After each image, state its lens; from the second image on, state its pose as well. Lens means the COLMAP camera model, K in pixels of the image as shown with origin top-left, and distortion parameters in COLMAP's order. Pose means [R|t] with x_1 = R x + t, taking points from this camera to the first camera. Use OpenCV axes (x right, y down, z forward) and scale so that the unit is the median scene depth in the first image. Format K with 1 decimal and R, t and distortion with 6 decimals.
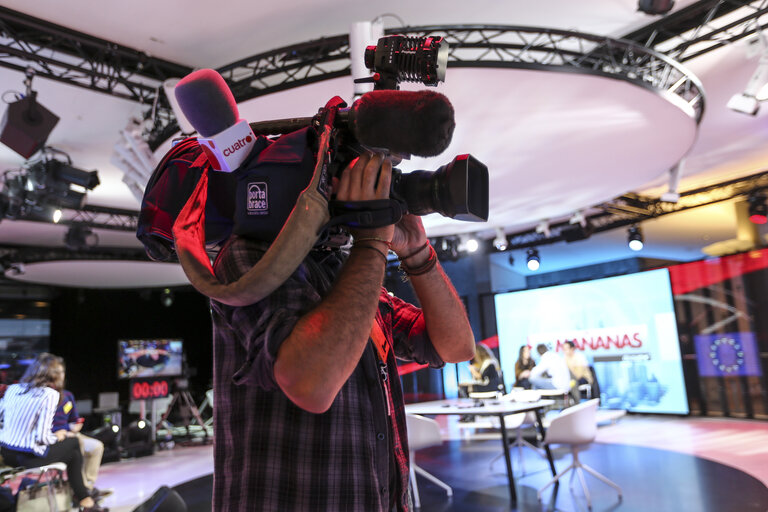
lens RADIAL K [[625.7, 0, 385.0], [0, 625.7, 256.1], [0, 0, 1]] dist [0.053044, 0.015287]
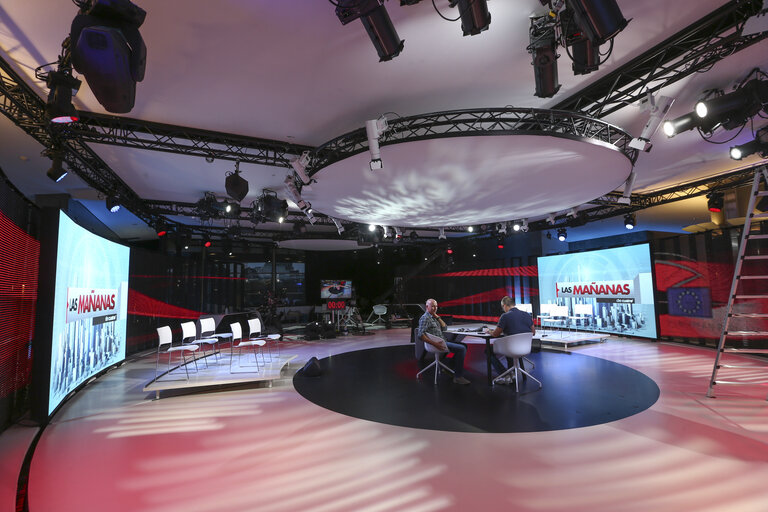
lens RADIAL K [[357.0, 0, 383.1], [0, 357.0, 258.1], [0, 0, 1]] dist [-0.011551, 0.001013]
pose [[0.946034, 0.011550, -0.323862, 0.135834], [0.017301, 0.996139, 0.086064, -0.029077], [0.323605, -0.087023, 0.942182, 0.012137]]
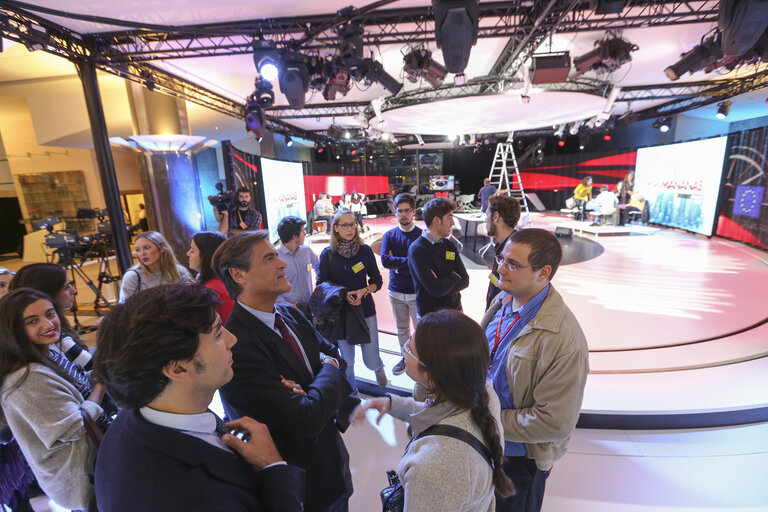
lens RADIAL K [[357.0, 0, 386.8], [0, 357.0, 257.6], [0, 0, 1]] dist [-0.011551, 0.001013]
pose [[0.685354, 0.194155, -0.701850, 0.577845], [0.112763, 0.923881, 0.365689, -0.114435], [0.719426, -0.329770, 0.611292, -0.126657]]
